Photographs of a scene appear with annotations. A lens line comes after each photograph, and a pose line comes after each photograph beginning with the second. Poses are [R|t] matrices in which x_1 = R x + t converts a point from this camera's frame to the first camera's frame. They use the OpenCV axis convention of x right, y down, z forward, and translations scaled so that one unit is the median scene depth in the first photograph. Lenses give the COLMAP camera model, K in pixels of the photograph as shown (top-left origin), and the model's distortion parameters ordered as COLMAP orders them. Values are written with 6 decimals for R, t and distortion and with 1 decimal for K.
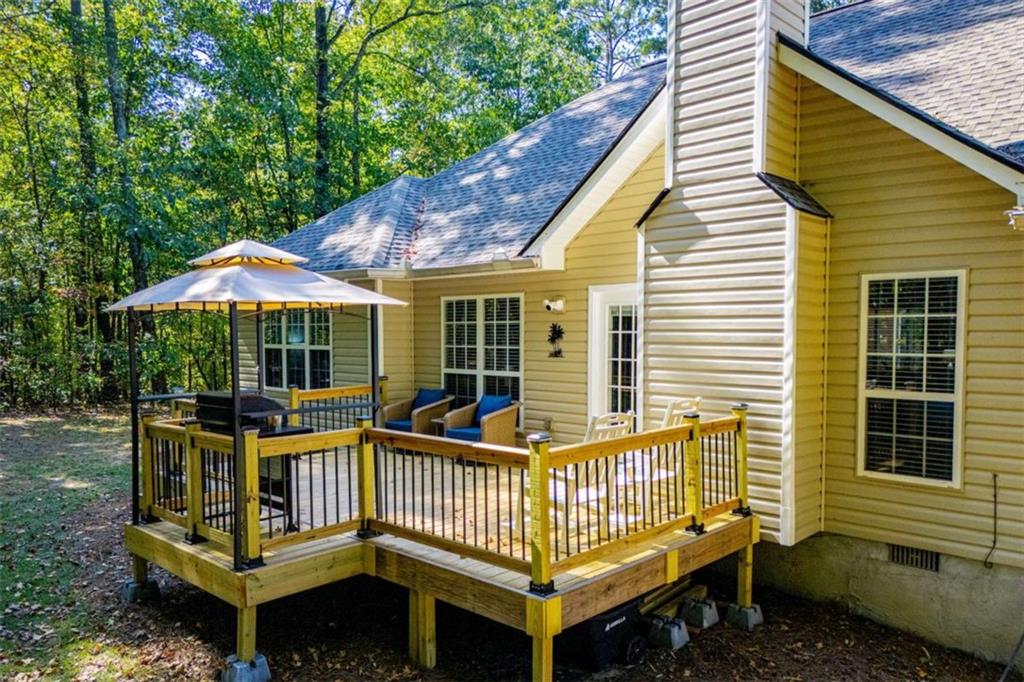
lens RADIAL K [[760.0, 0, 510.8], [0, 760.0, 352.6], [0, 0, 1]] dist [0.061736, -0.000759]
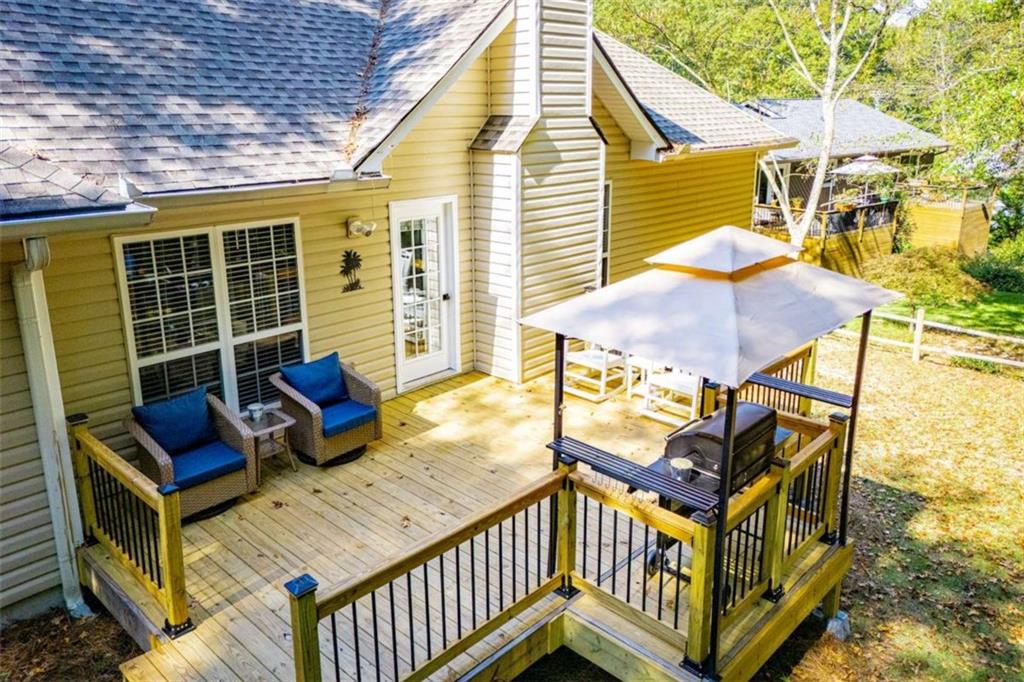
lens RADIAL K [[750.8, 0, 514.2], [0, 750.8, 293.1], [0, 0, 1]] dist [0.024951, -0.001857]
pose [[-0.011860, -0.238841, 0.970986, -0.928344], [0.026390, 0.970642, 0.239079, -0.229509], [-0.999581, 0.028460, -0.005208, 1.047361]]
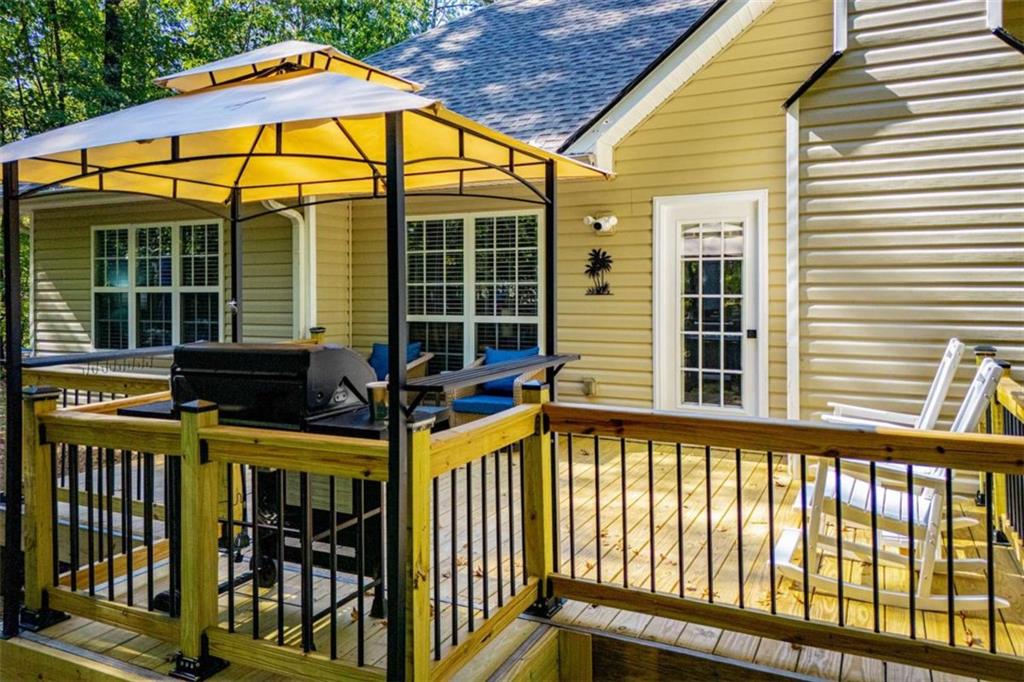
lens RADIAL K [[750.8, 0, 514.2], [0, 750.8, 293.1], [0, 0, 1]] dist [0.024951, -0.001857]
pose [[0.951048, 0.000520, 0.309043, -0.307201], [0.008882, 0.999539, -0.029017, 0.030896], [-0.308915, 0.030342, 0.950605, 0.422859]]
